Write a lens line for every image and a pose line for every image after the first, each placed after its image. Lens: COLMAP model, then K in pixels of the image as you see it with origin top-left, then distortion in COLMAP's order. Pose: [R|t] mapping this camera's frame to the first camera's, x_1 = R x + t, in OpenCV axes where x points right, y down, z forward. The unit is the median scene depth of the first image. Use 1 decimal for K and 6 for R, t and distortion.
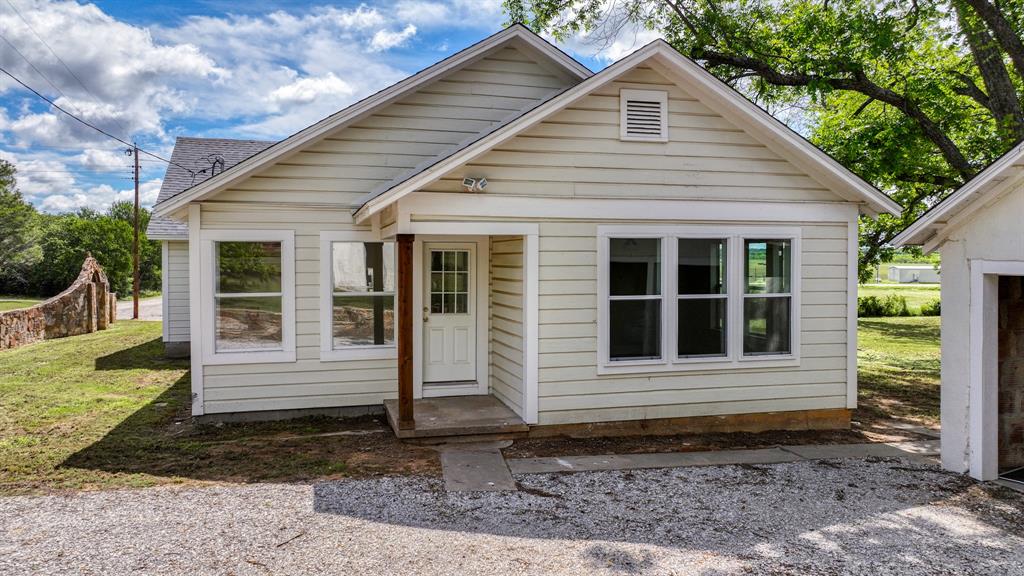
lens RADIAL K [[731.3, 0, 512.0], [0, 731.3, 288.0], [0, 0, 1]] dist [0.006314, 0.004027]
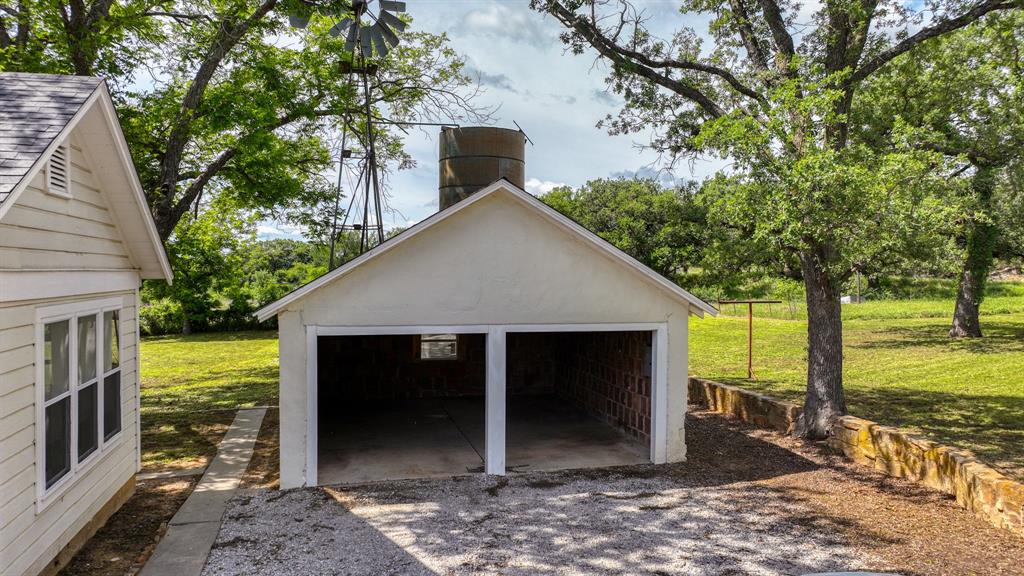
lens RADIAL K [[731.3, 0, 512.0], [0, 731.3, 288.0], [0, 0, 1]] dist [0.006314, 0.004027]
pose [[-0.000389, -0.023821, 0.999716, -0.613025], [0.035198, 0.999096, 0.023820, -0.107755], [-0.999380, 0.035197, 0.000450, 0.536582]]
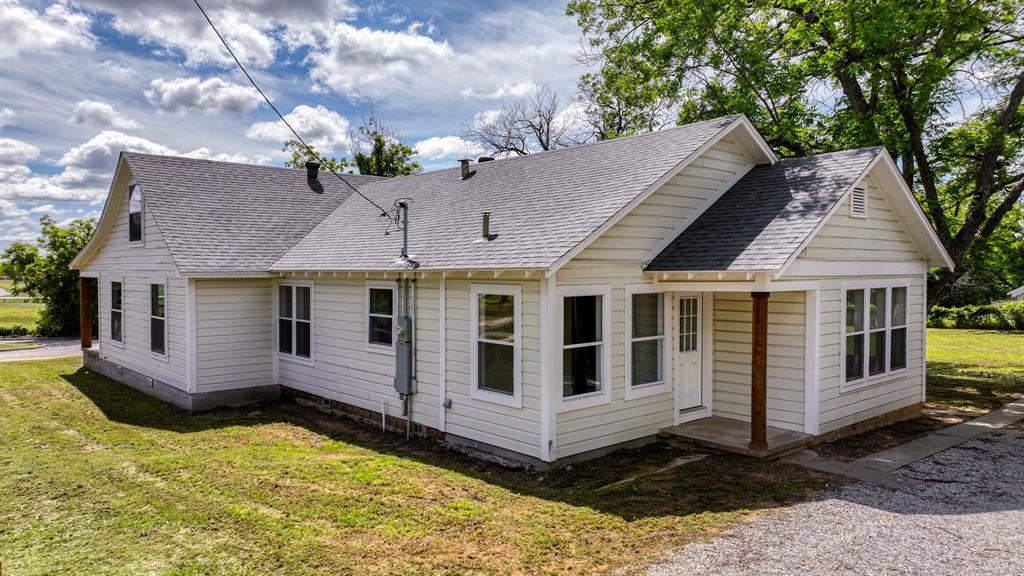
lens RADIAL K [[727.6, 0, 512.0], [0, 727.6, 288.0], [0, 0, 1]] dist [0.006753, 0.005868]
pose [[0.888671, -0.015302, 0.458290, -1.035385], [0.020548, 0.999768, -0.006464, -0.077011], [-0.458085, 0.015161, 0.888779, 0.097588]]
